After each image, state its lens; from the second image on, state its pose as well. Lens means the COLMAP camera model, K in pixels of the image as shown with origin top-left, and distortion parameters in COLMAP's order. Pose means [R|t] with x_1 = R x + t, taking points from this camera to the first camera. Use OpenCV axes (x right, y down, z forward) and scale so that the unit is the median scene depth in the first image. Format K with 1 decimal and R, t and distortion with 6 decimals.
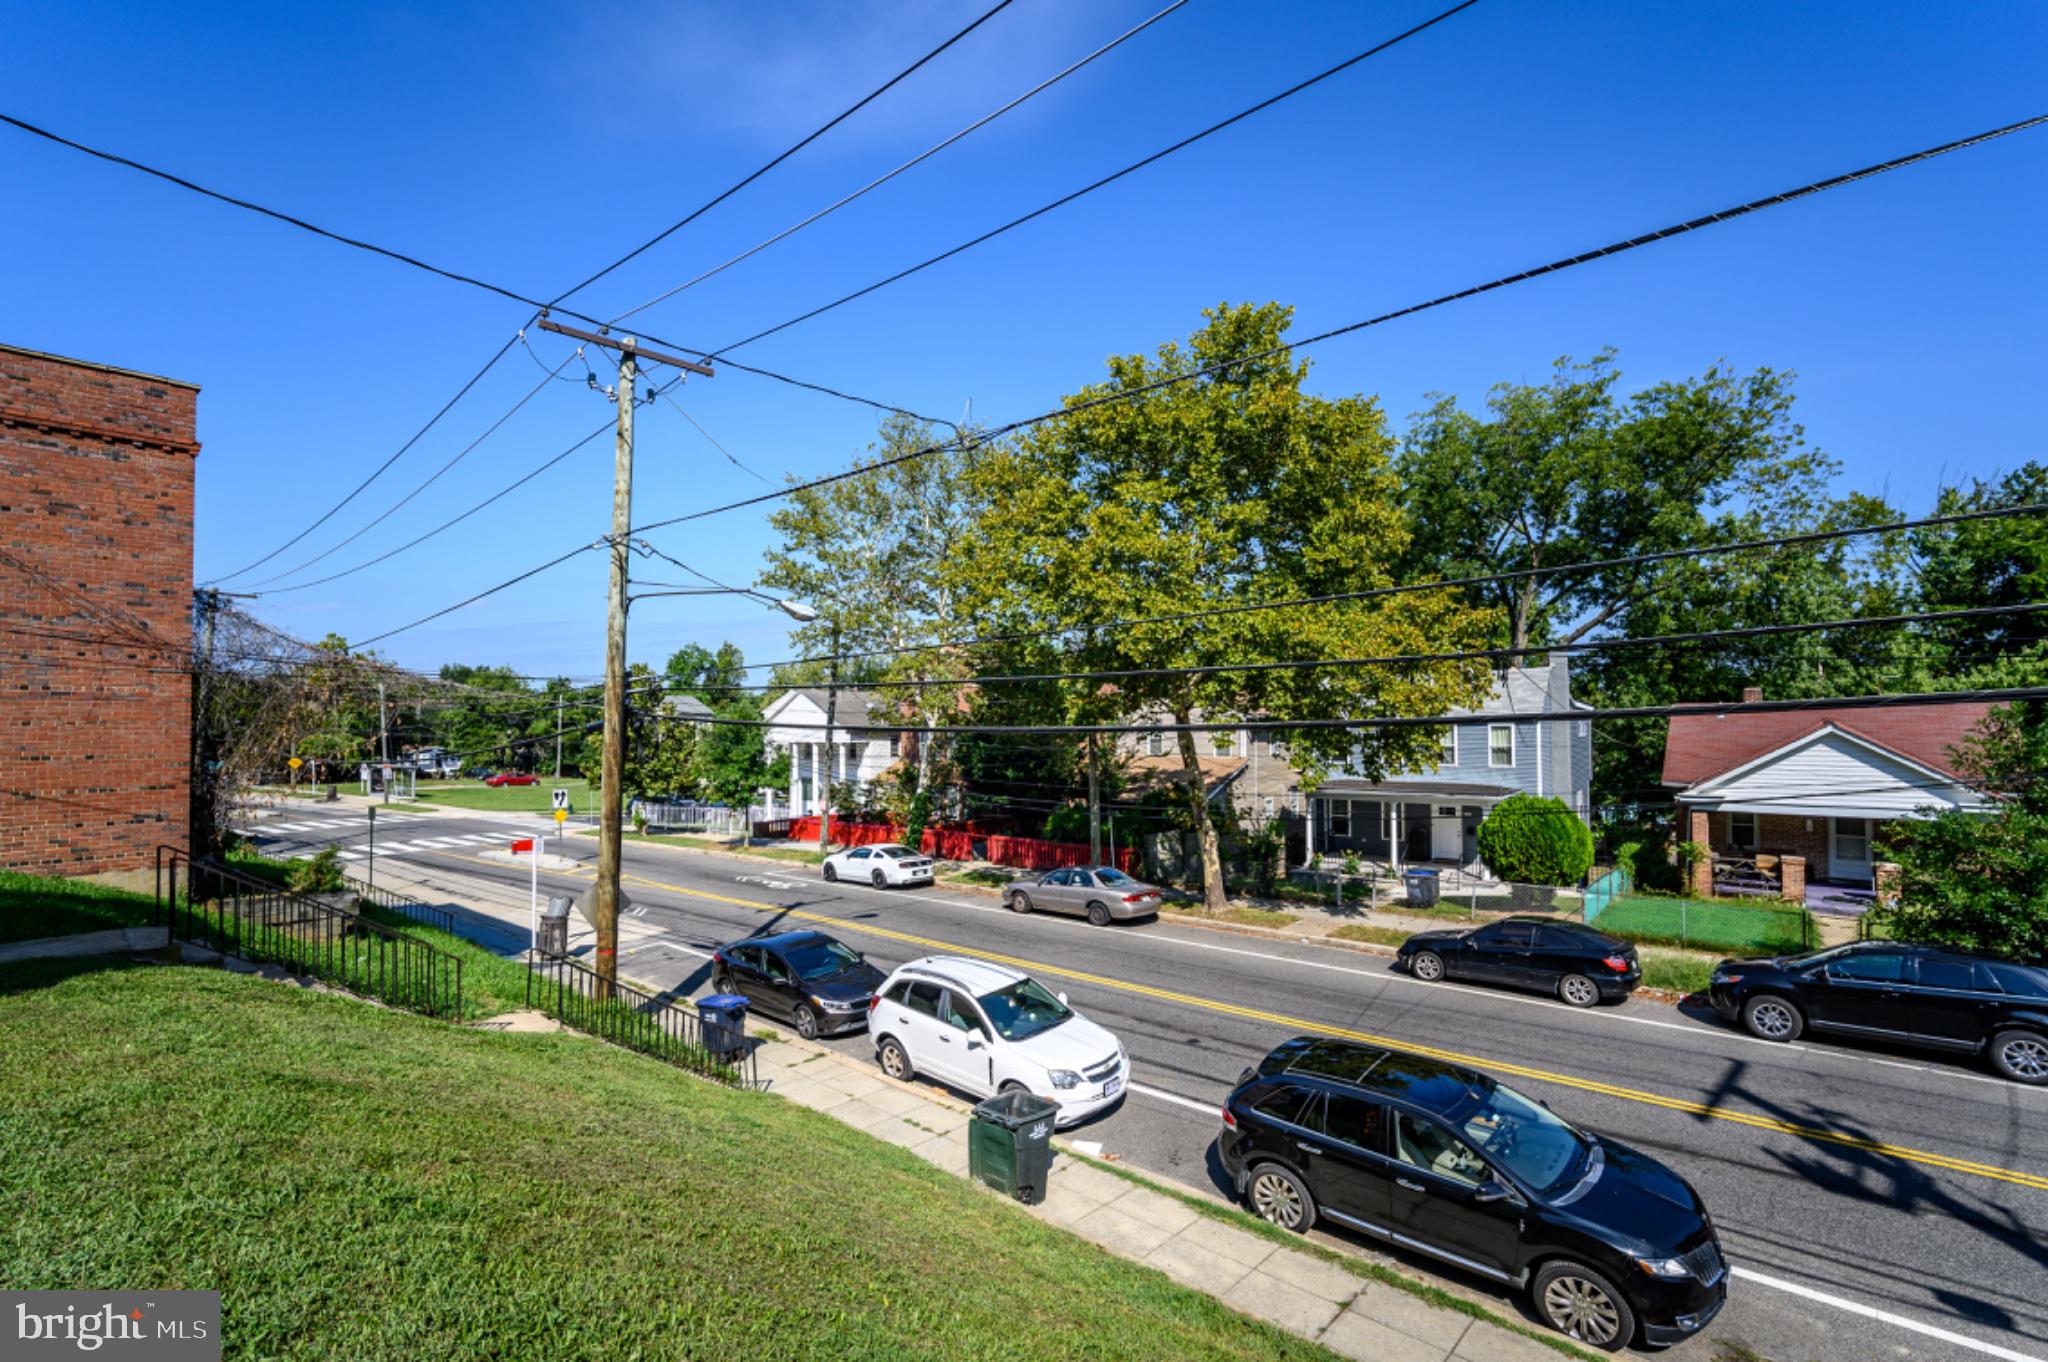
lens RADIAL K [[933.6, 0, 1027.3], [0, 933.6, 691.2], [0, 0, 1]] dist [-0.005239, -0.000656]
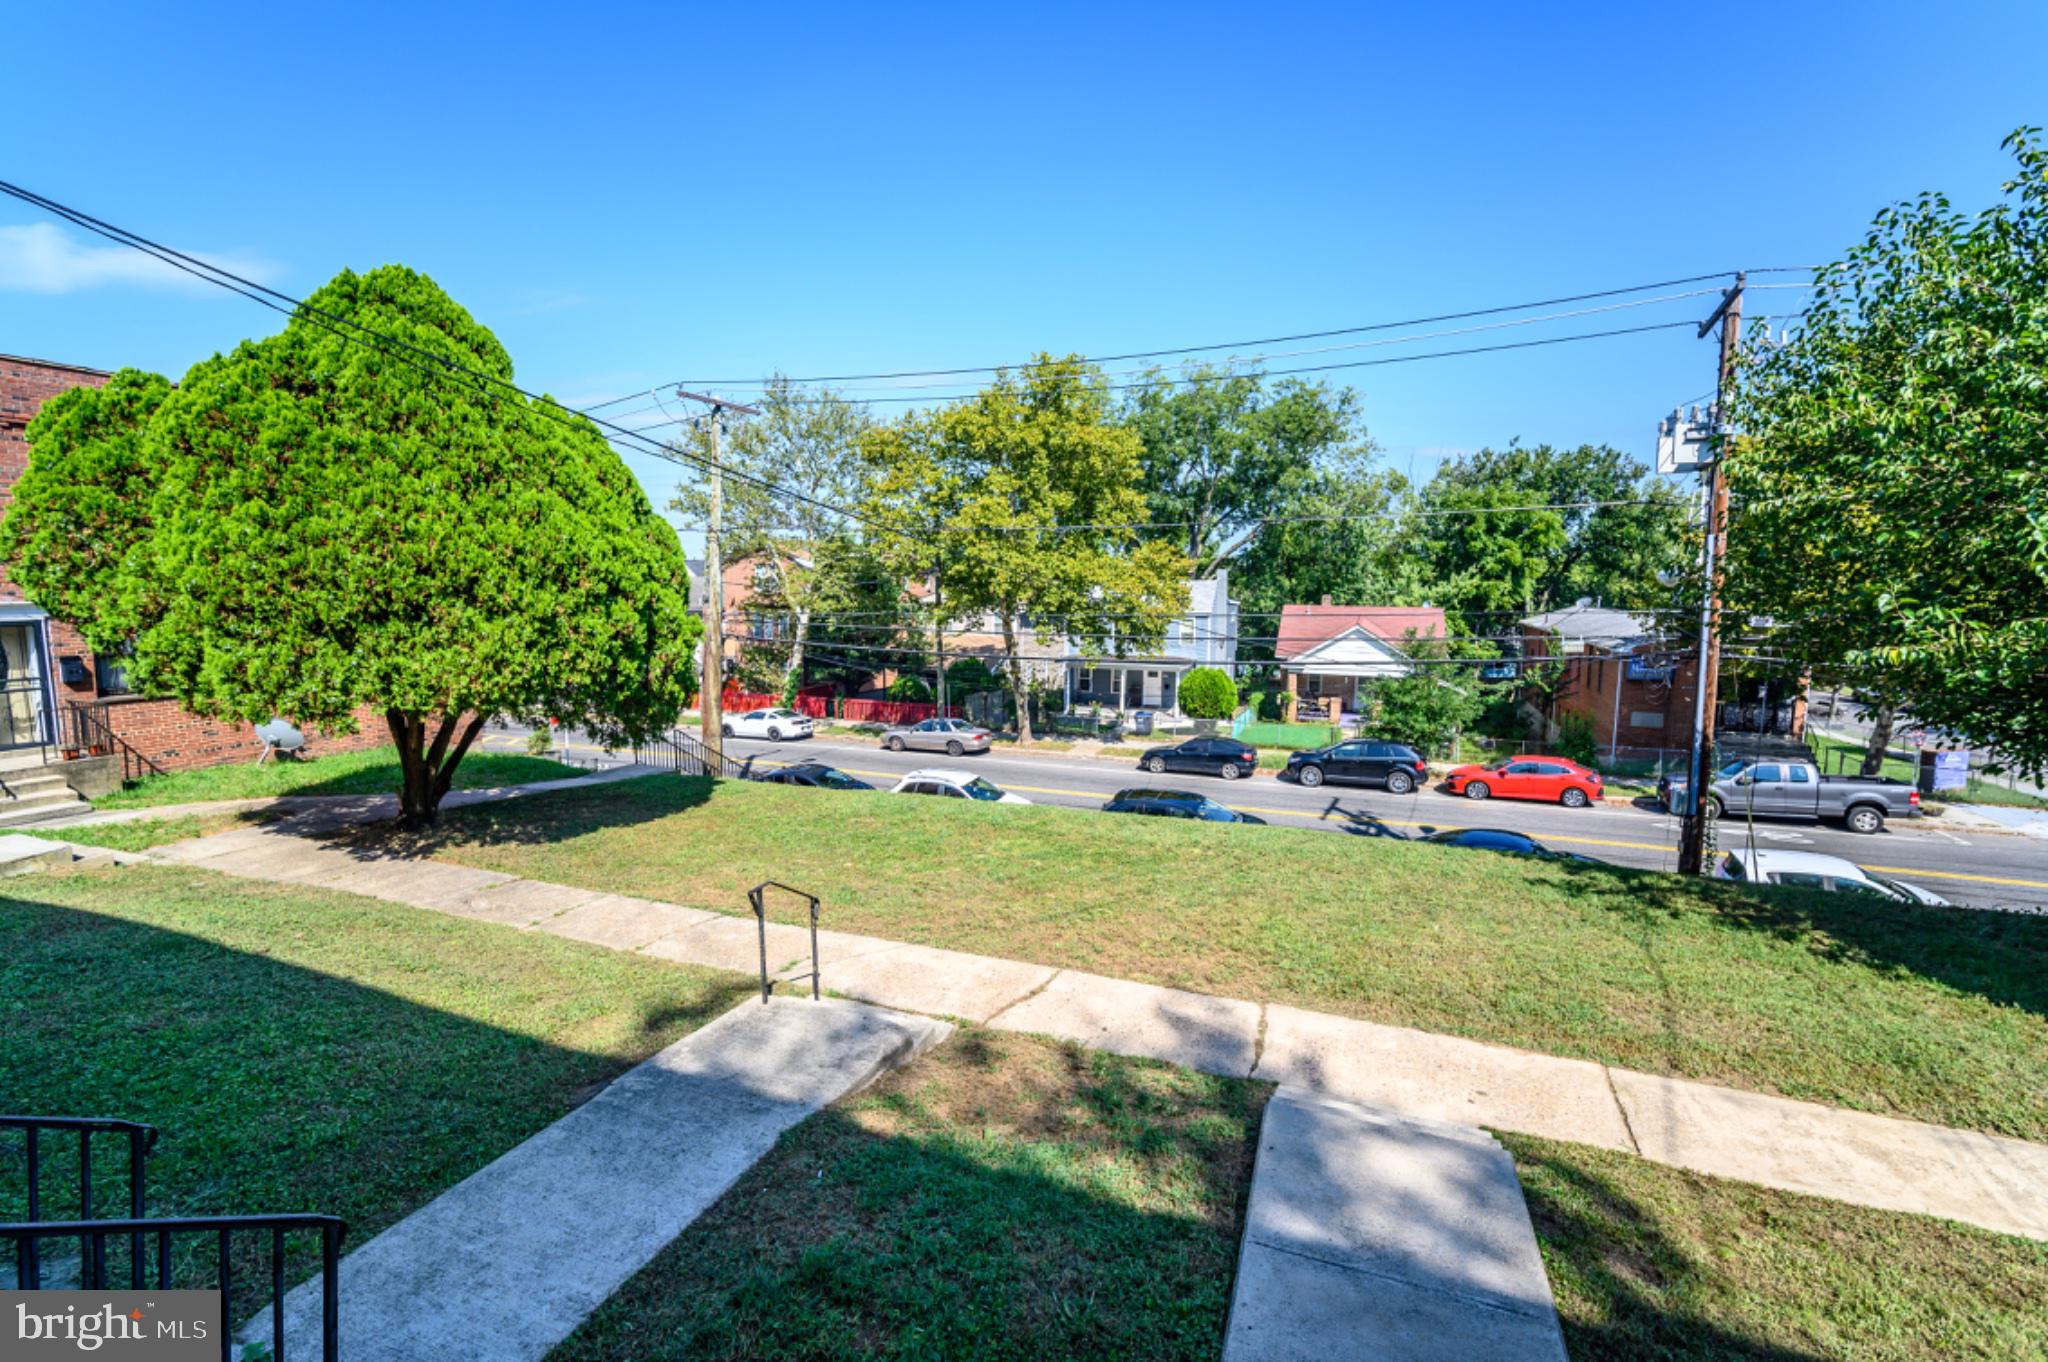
lens RADIAL K [[914.6, 0, 1032.7], [0, 914.6, 667.4], [0, 0, 1]] dist [-0.002127, -0.000438]
pose [[0.945570, -0.020419, 0.324779, -0.279584], [-0.022694, 0.991462, 0.128405, -0.088412], [-0.324627, -0.128786, 0.937033, -0.424866]]
